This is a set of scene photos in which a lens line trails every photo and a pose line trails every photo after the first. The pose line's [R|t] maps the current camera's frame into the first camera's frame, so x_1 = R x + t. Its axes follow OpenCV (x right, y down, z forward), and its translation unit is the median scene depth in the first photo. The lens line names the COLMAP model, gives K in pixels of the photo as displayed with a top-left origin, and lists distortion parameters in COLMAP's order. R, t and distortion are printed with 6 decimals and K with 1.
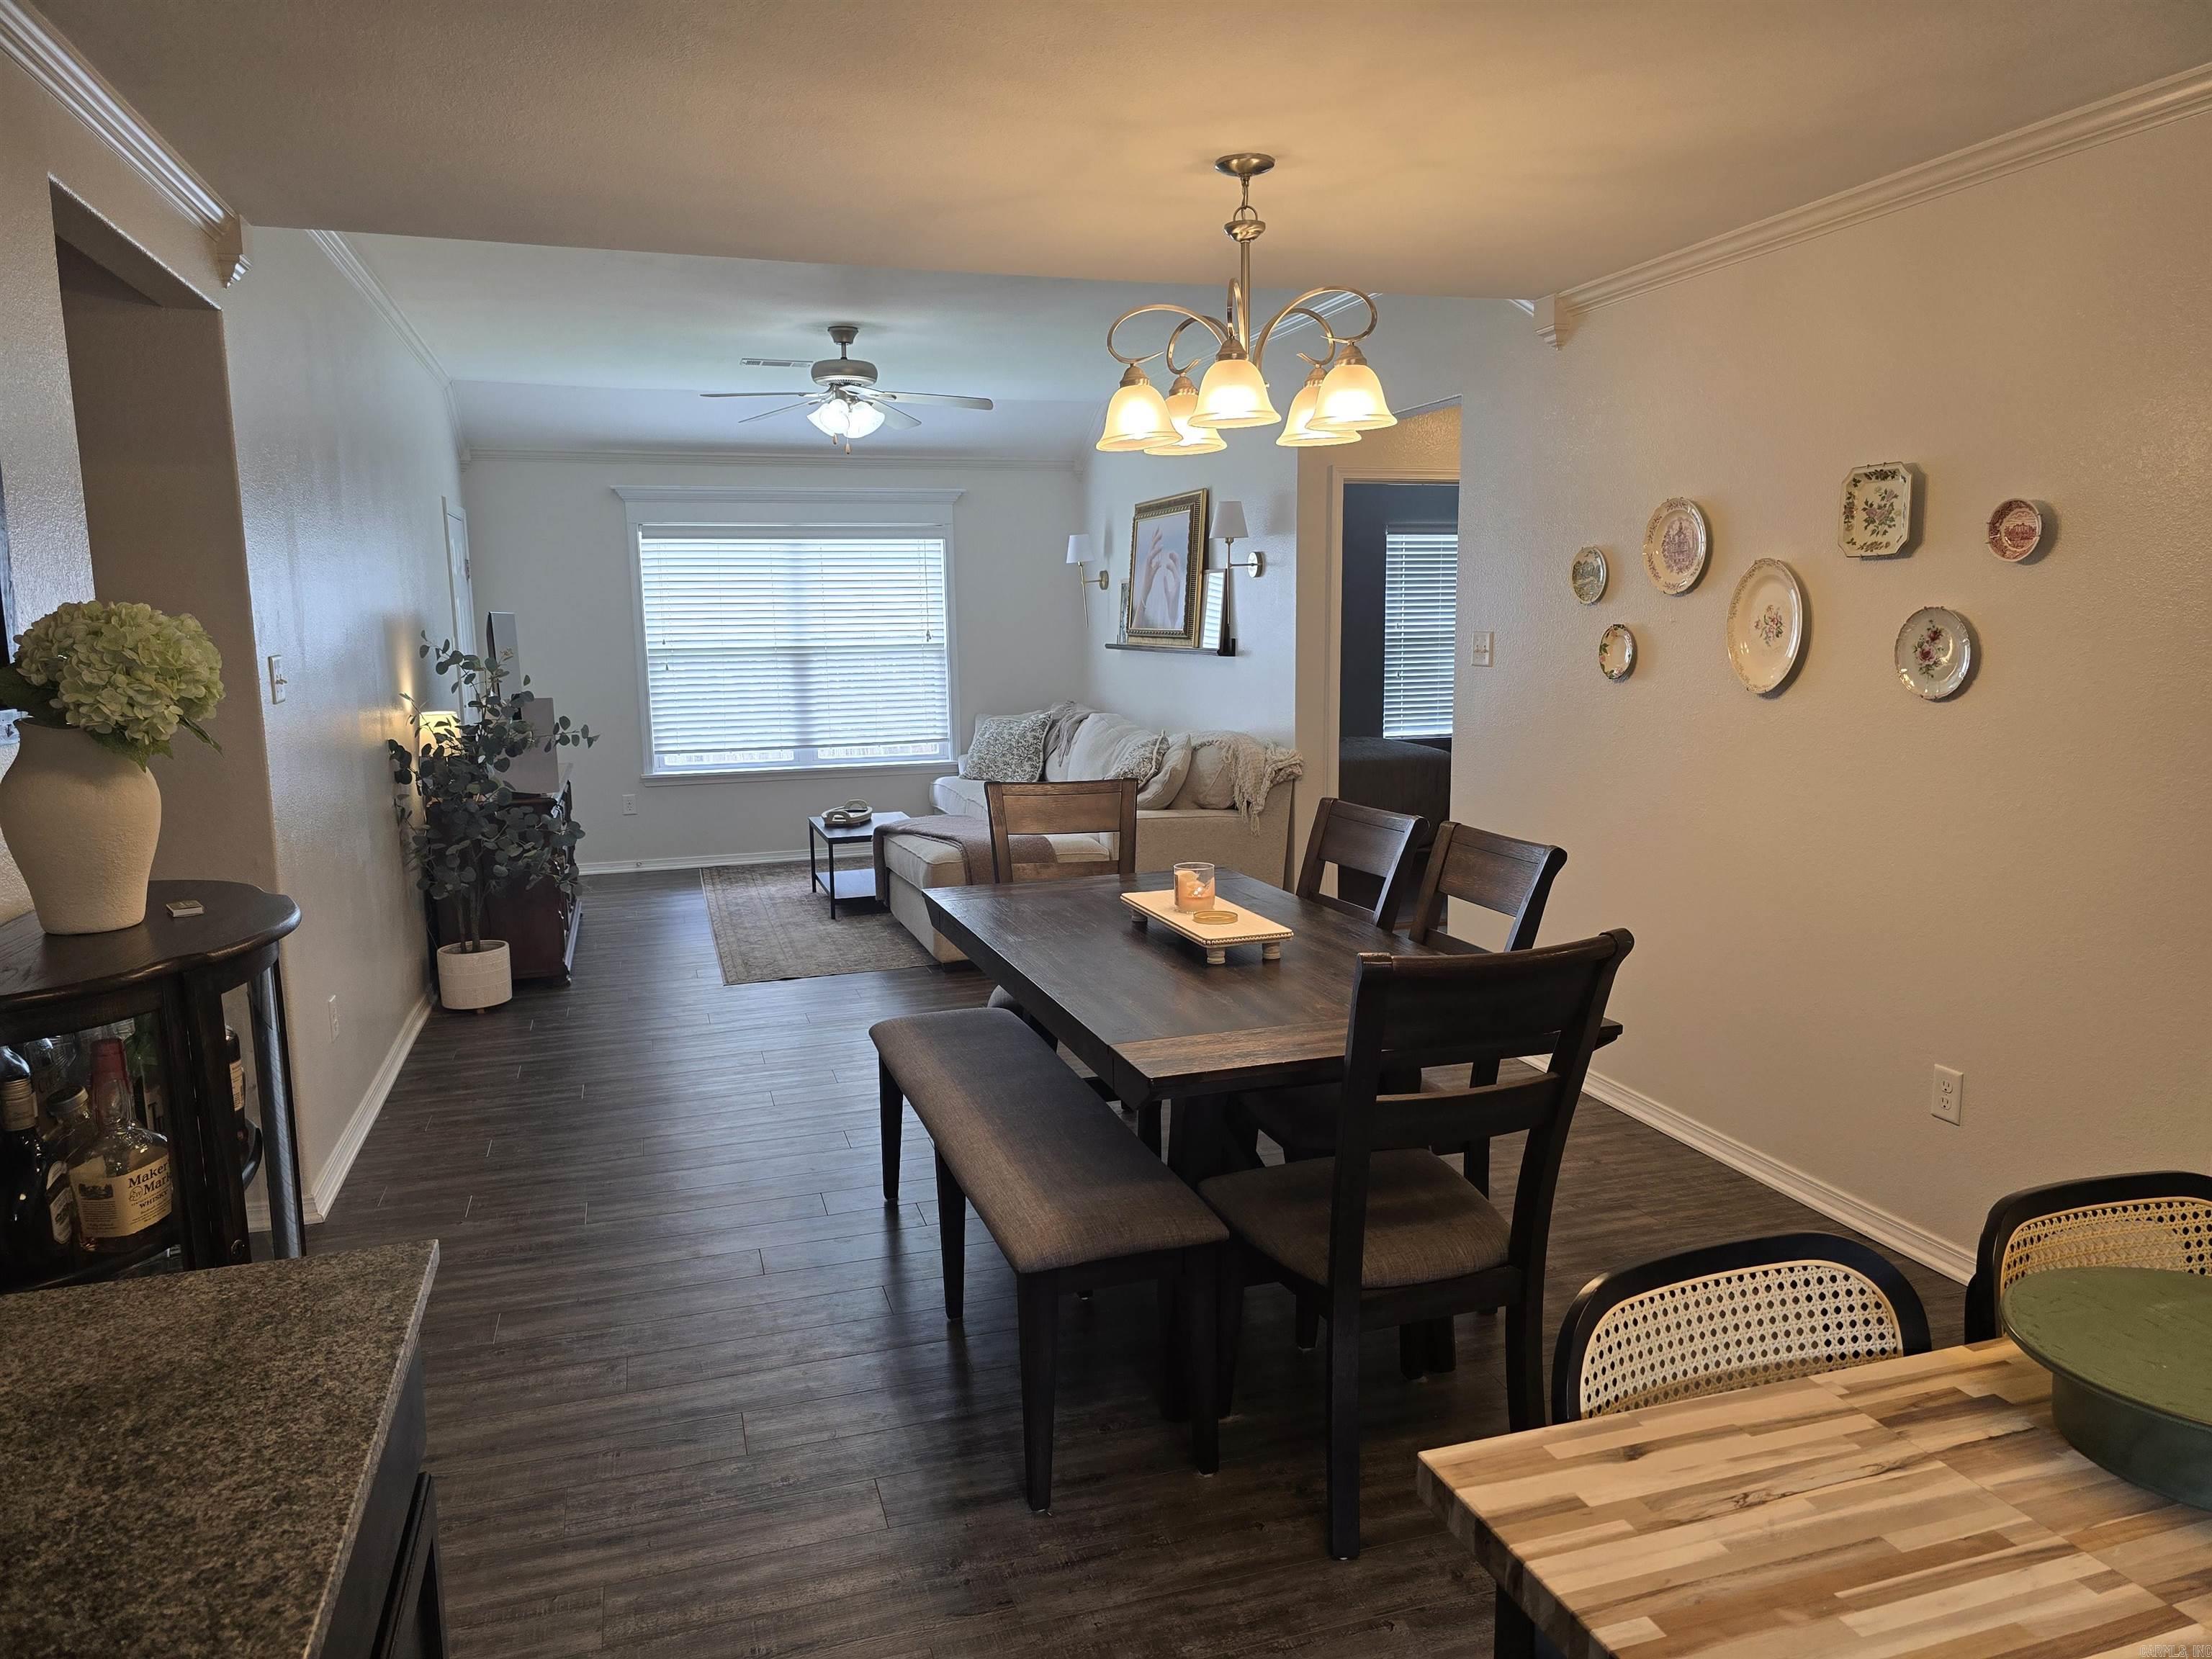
lens RADIAL K [[1455.6, 0, 1113.9], [0, 1455.6, 824.7], [0, 0, 1]] dist [0.097676, -0.123593]
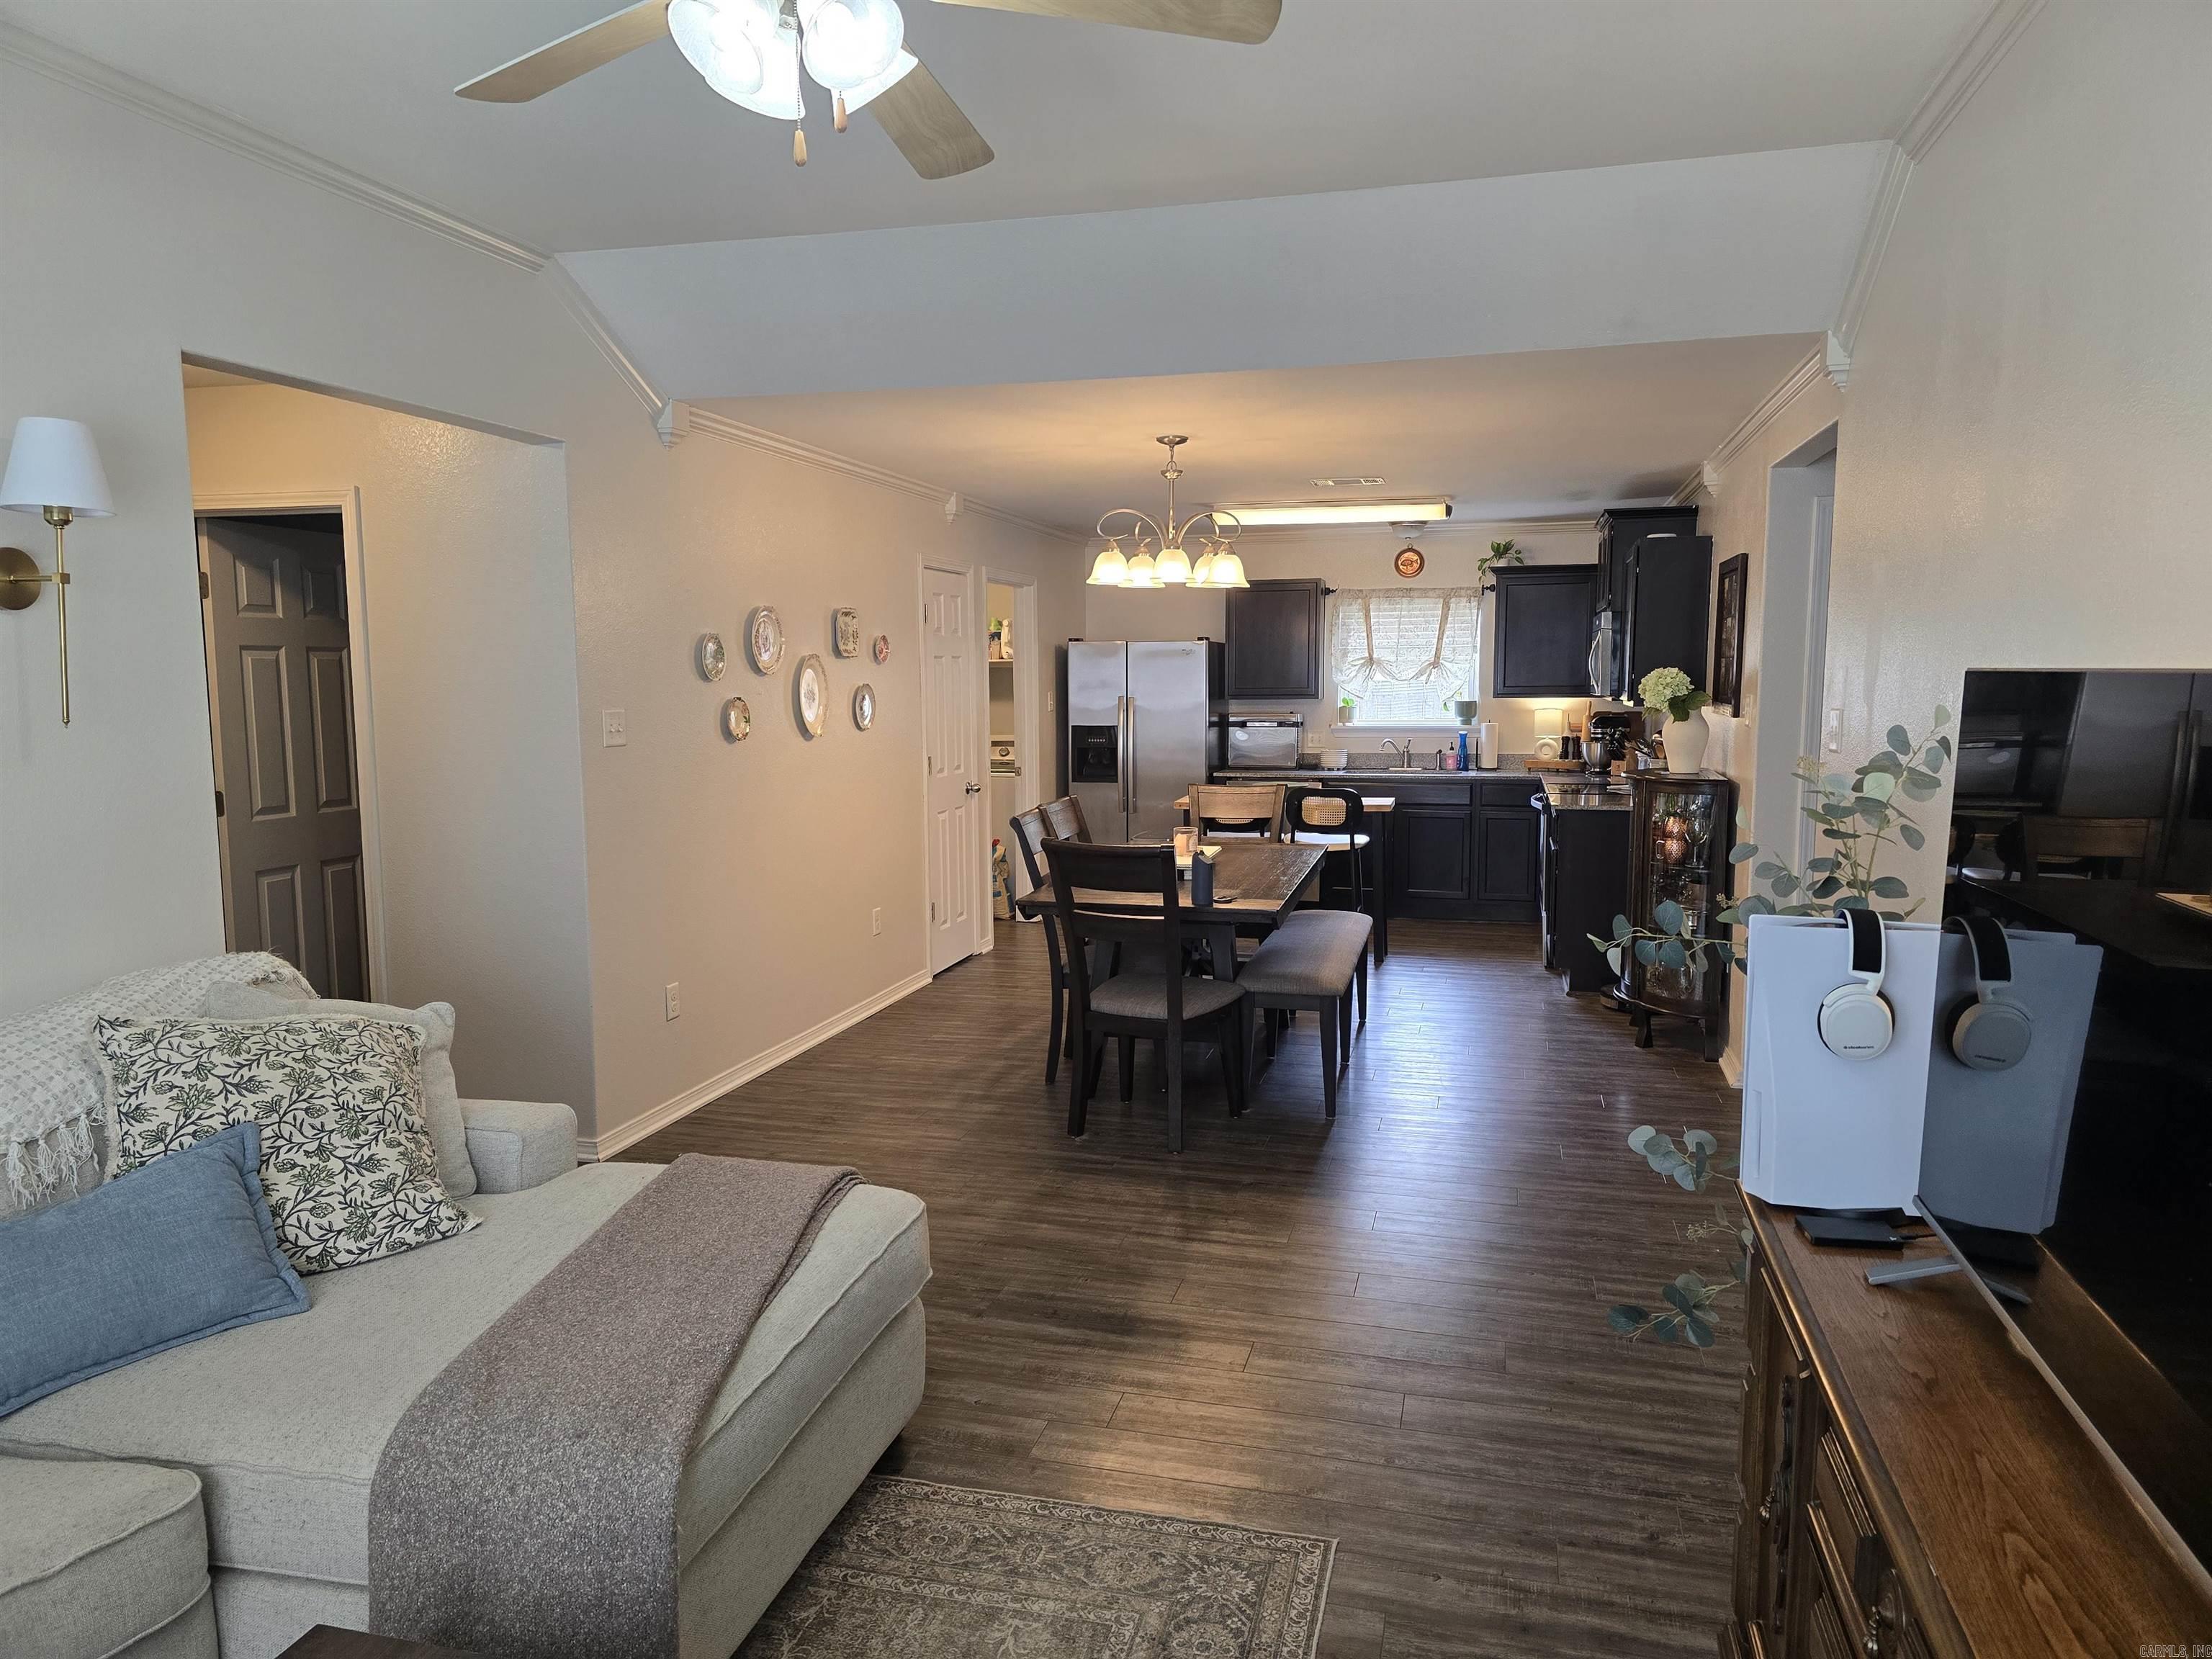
lens RADIAL K [[1487.9, 0, 1111.7], [0, 1487.9, 834.5], [0, 0, 1]] dist [0.069492, -0.074210]
pose [[-0.841750, -0.042308, 0.538208, -0.406882], [0.093025, 0.970646, 0.221792, -0.181221], [-0.531793, 0.236761, -0.813105, 1.247666]]
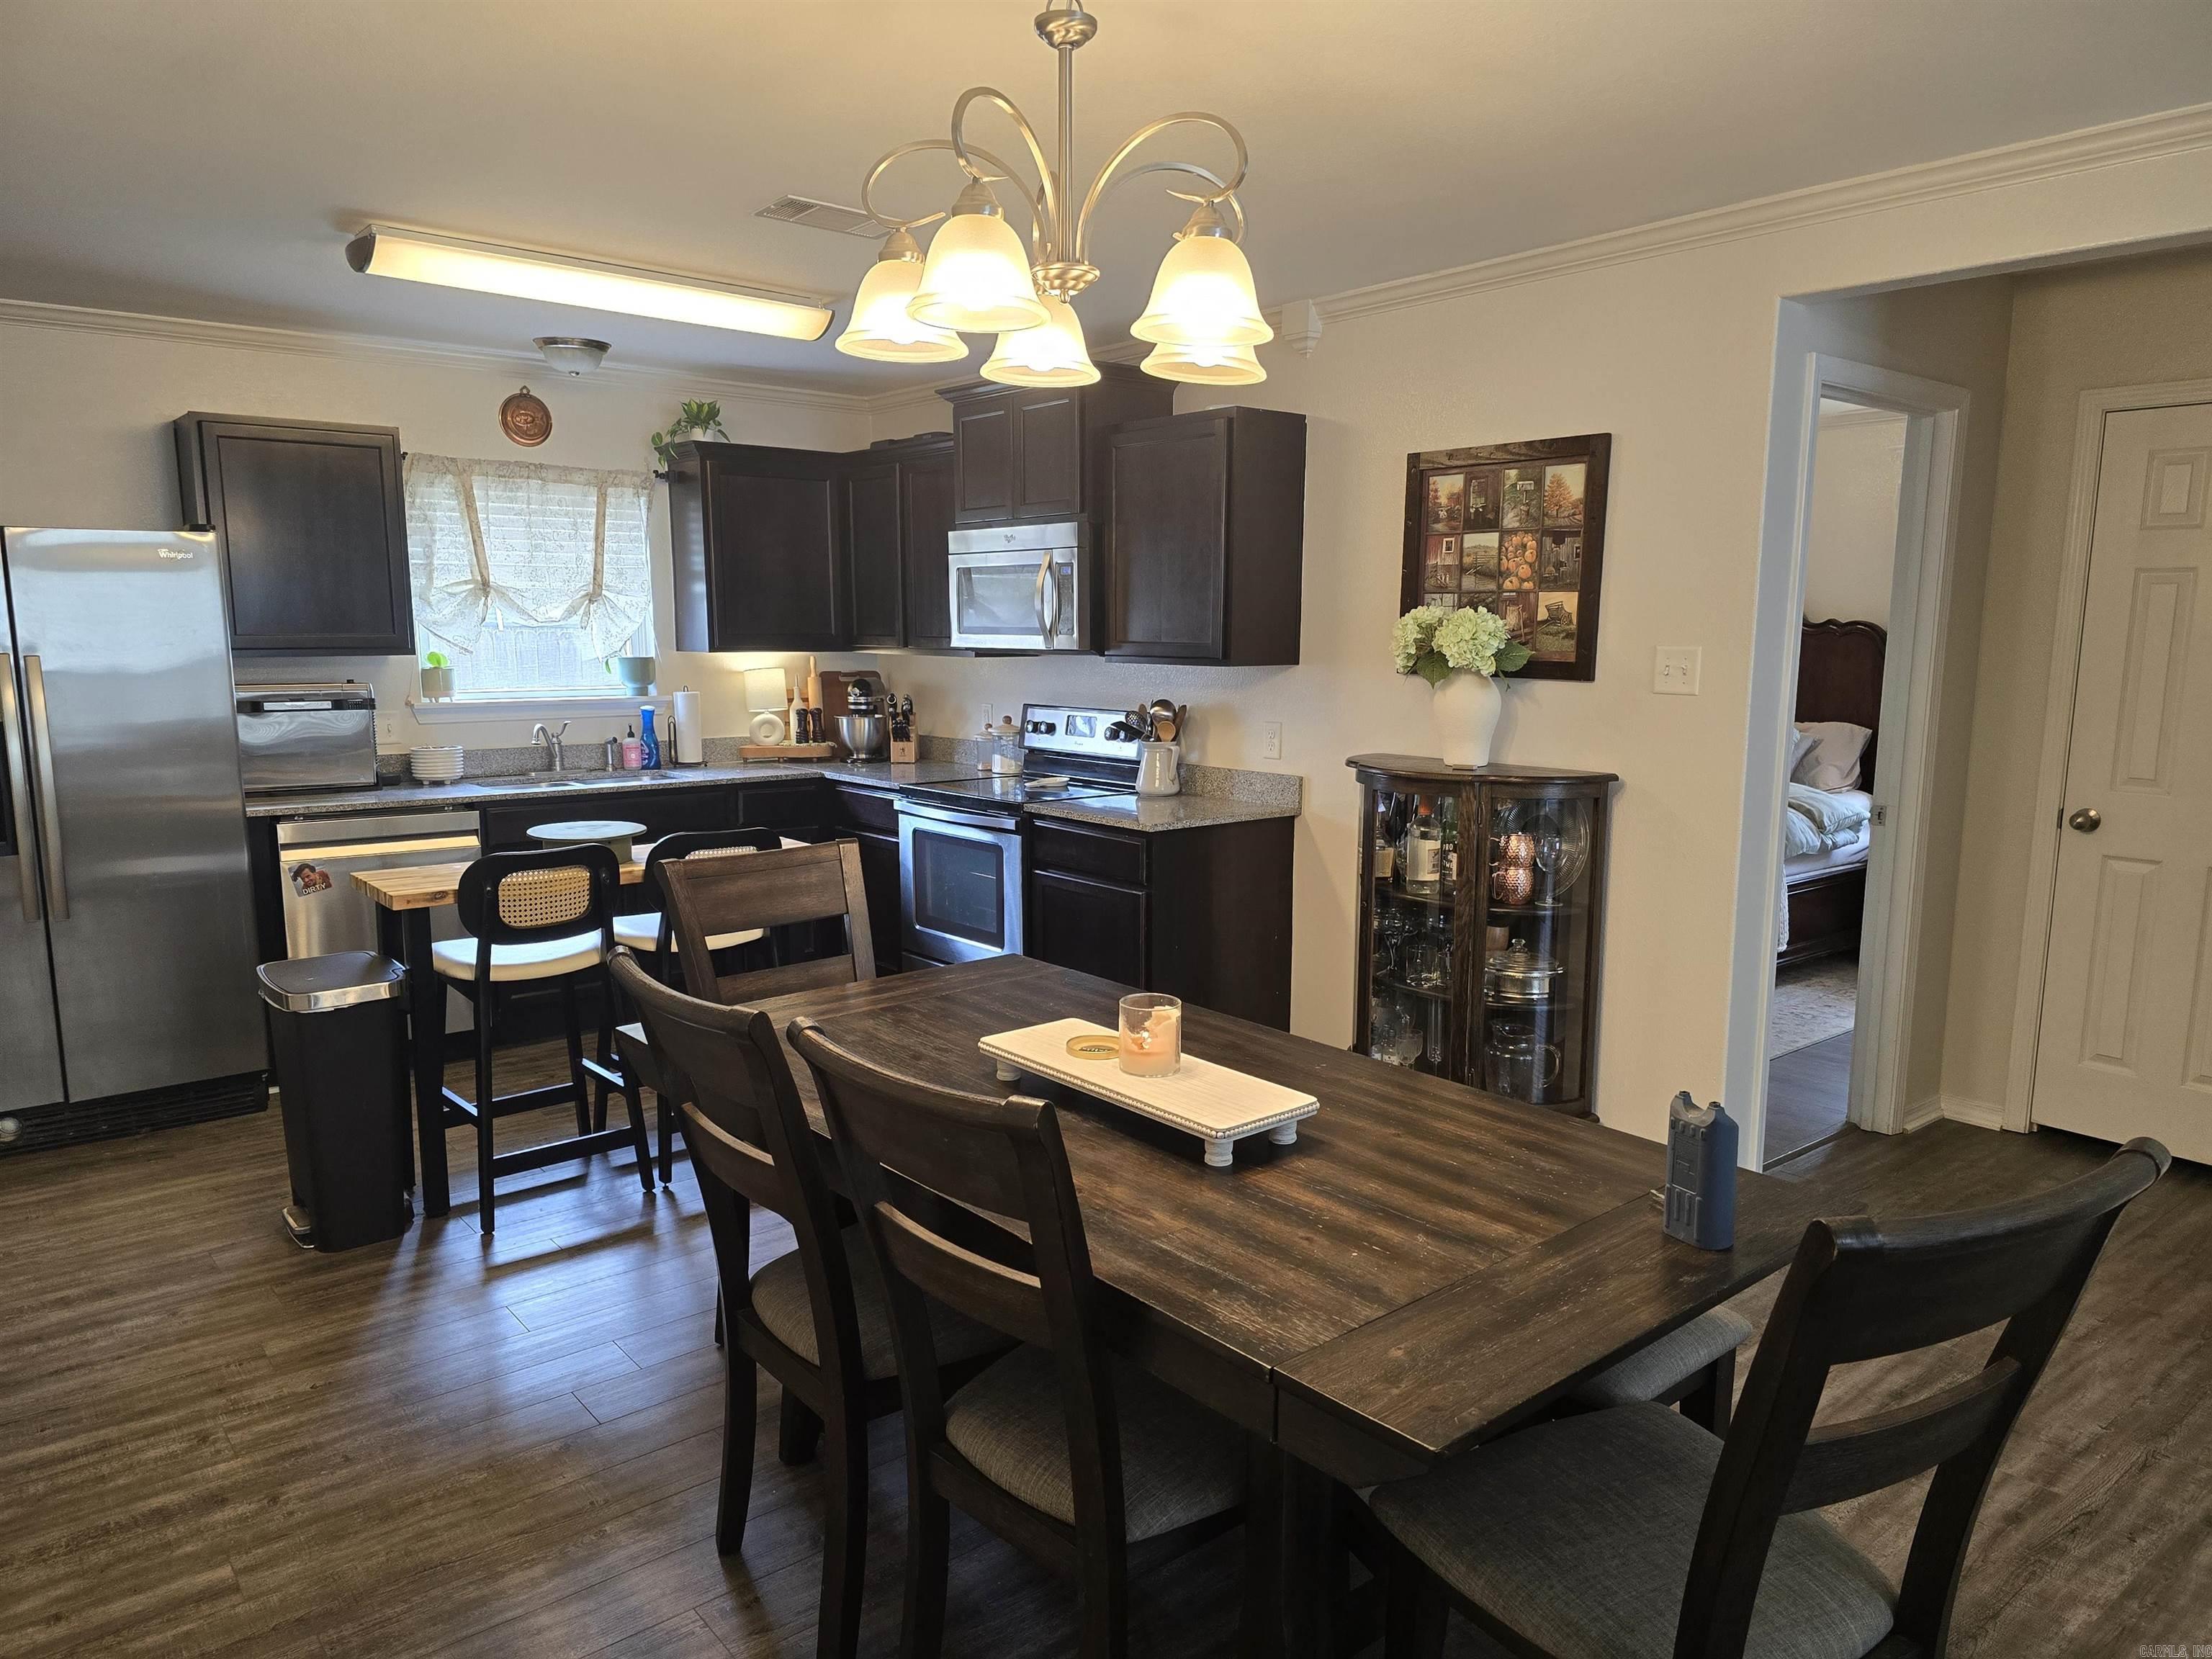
lens RADIAL K [[1480.3, 0, 1132.2], [0, 1480.3, 861.5], [0, 0, 1]] dist [0.061156, -0.069090]
pose [[-0.925378, 0.068831, -0.372744, 0.178465], [-0.048431, 0.953844, 0.296373, -0.114958], [0.375939, 0.292310, -0.879332, 0.781277]]
